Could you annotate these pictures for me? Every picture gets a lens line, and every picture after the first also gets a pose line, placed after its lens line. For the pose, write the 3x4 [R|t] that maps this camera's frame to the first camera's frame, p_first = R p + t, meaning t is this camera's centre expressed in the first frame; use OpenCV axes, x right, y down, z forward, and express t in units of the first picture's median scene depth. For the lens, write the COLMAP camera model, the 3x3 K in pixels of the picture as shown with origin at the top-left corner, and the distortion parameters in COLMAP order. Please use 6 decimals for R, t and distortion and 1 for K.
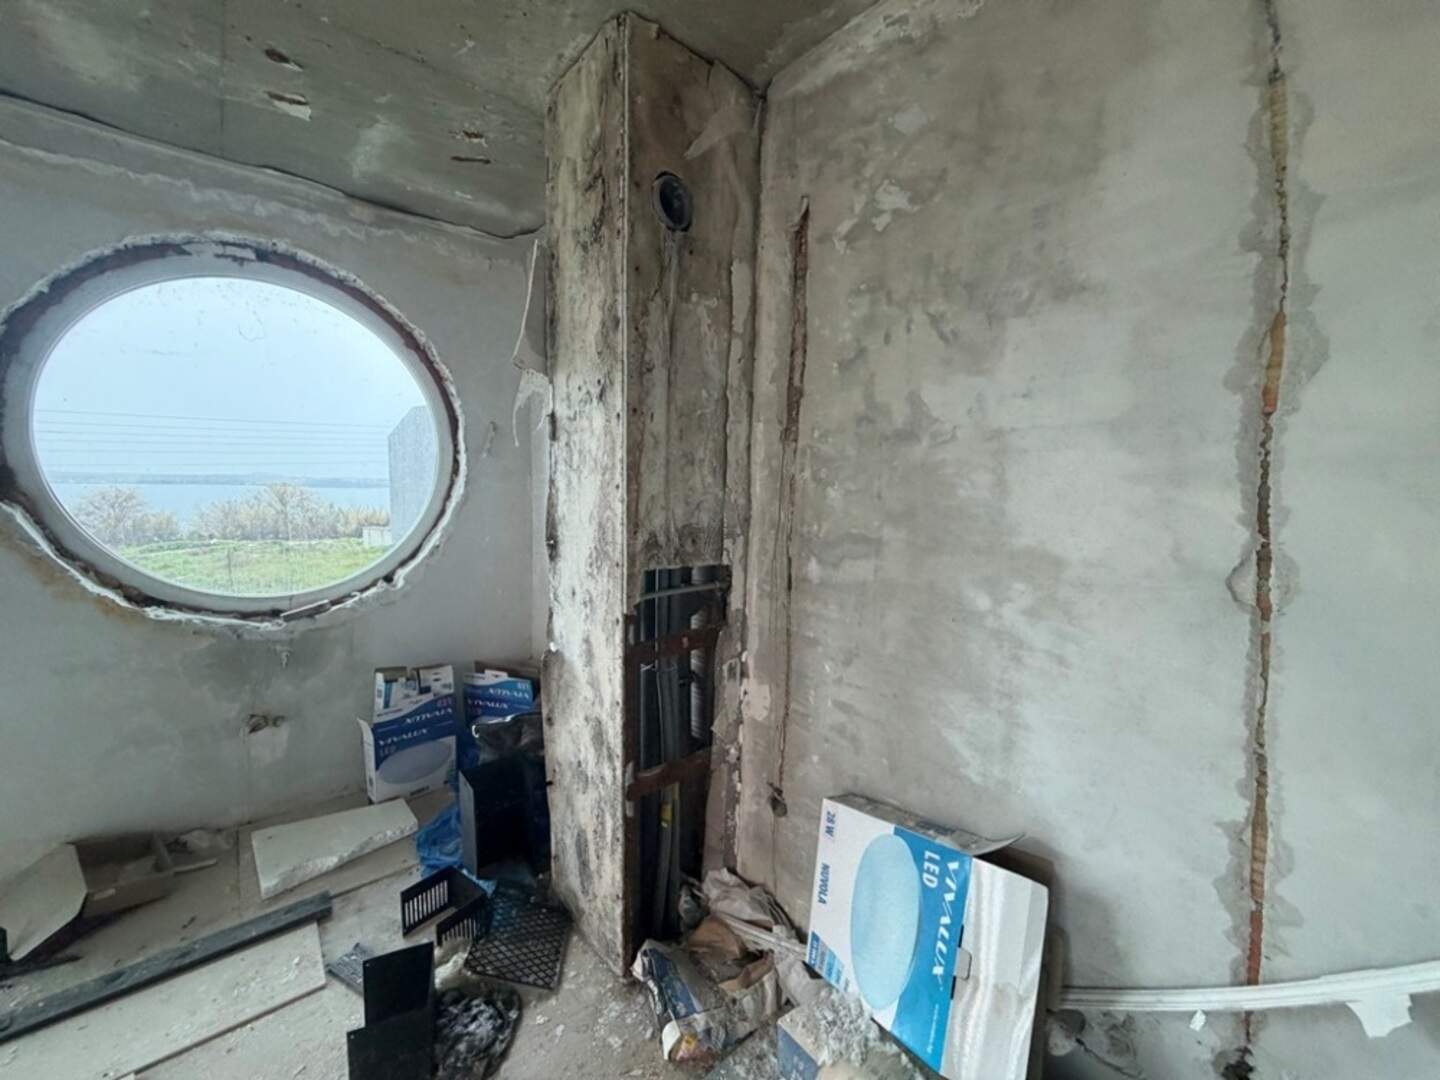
lens RADIAL K [[572.8, 0, 716.5], [0, 572.8, 539.6], [0, 0, 1]] dist [0.000511, -0.000112]
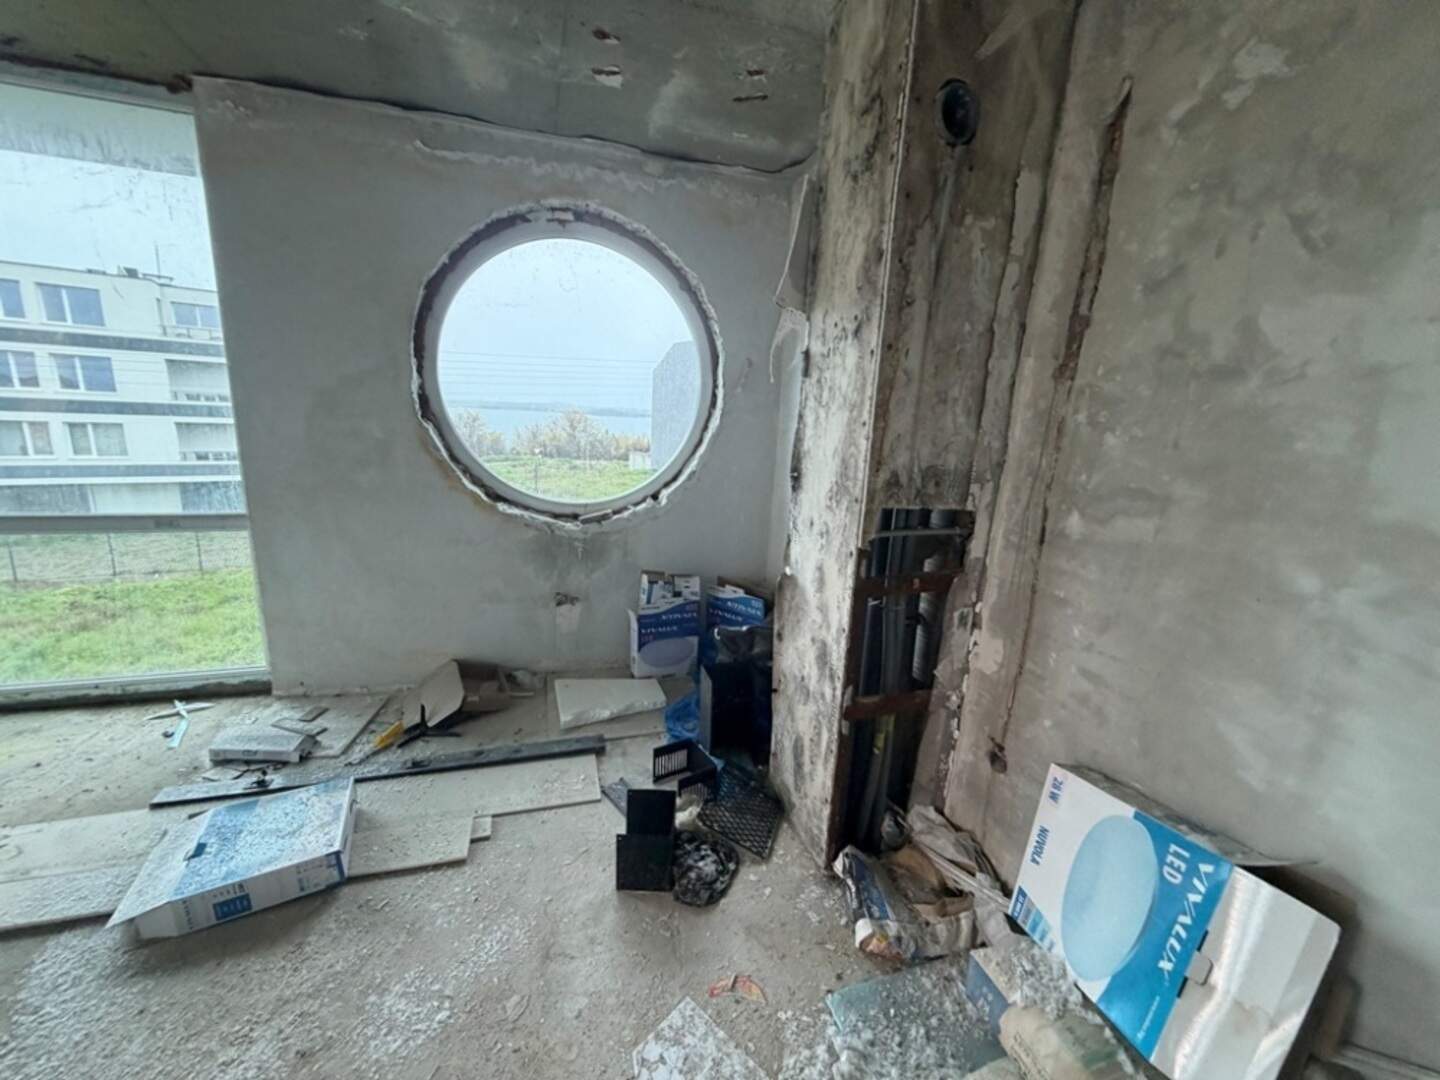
lens RADIAL K [[572.8, 0, 716.5], [0, 572.8, 539.6], [0, 0, 1]] dist [0.000511, -0.000112]
pose [[0.918211, 0.111248, -0.380148, -0.003297], [-0.069372, 0.990081, 0.122180, 0.005073], [0.389969, -0.085816, 0.916821, -0.052976]]
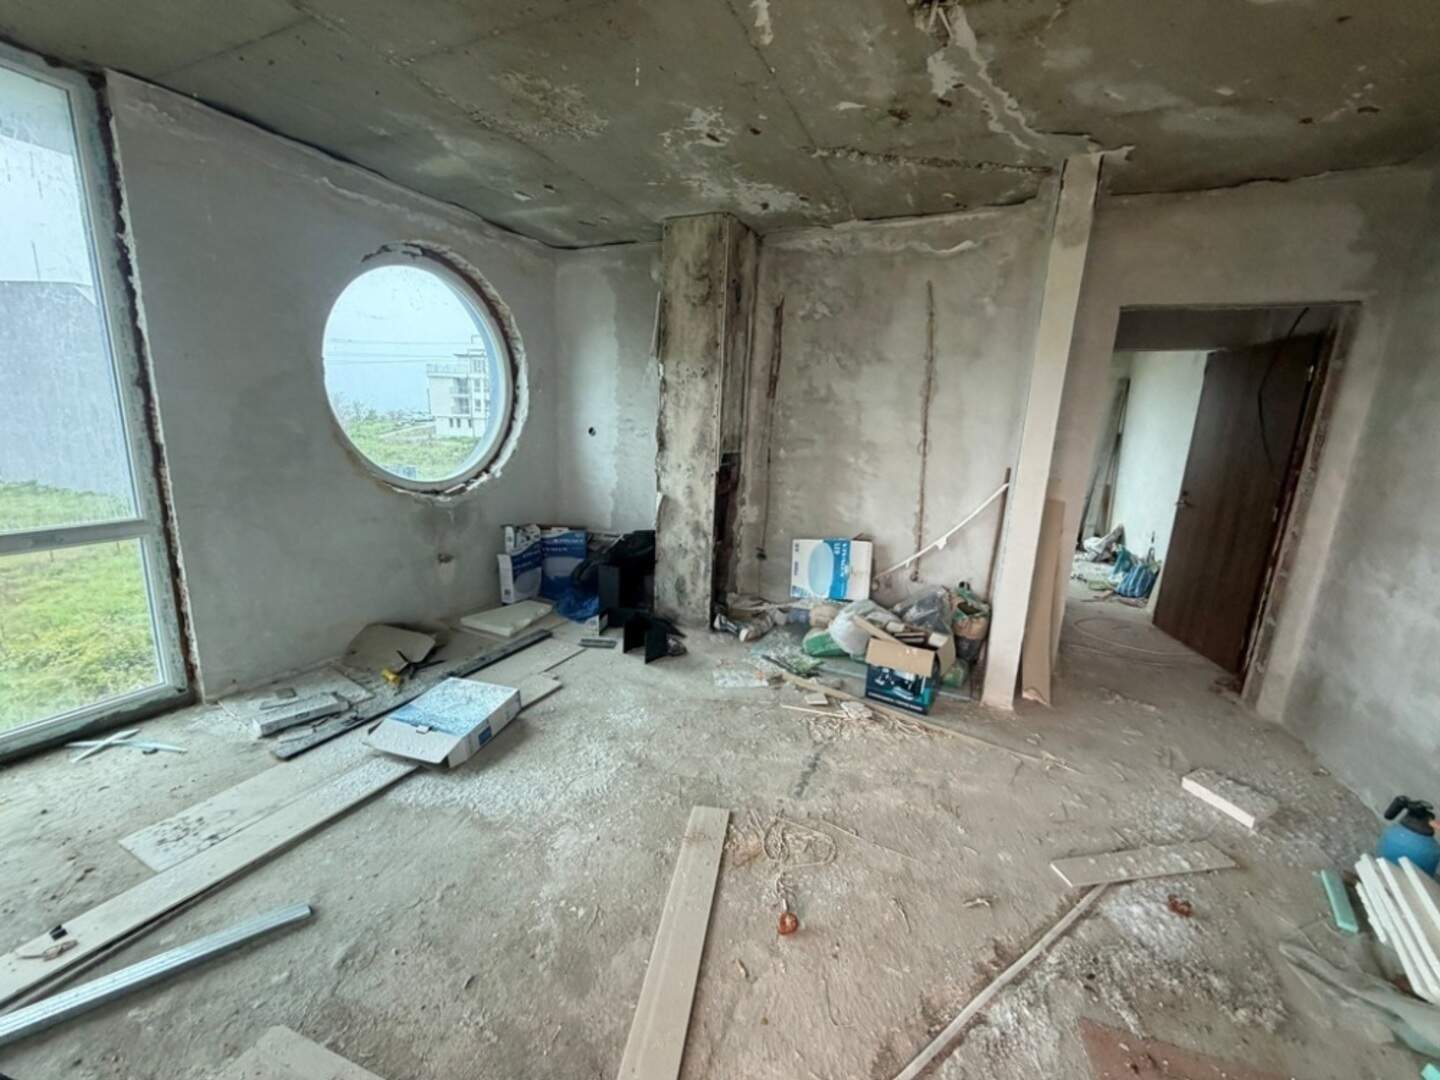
lens RADIAL K [[572.8, 0, 716.5], [0, 572.8, 539.6], [0, 0, 1]] dist [0.000511, -0.000112]
pose [[0.906954, -0.064201, 0.416309, -1.101663], [0.011710, 0.991777, 0.127438, 0.101262], [-0.421068, -0.110705, 0.900248, -1.093733]]
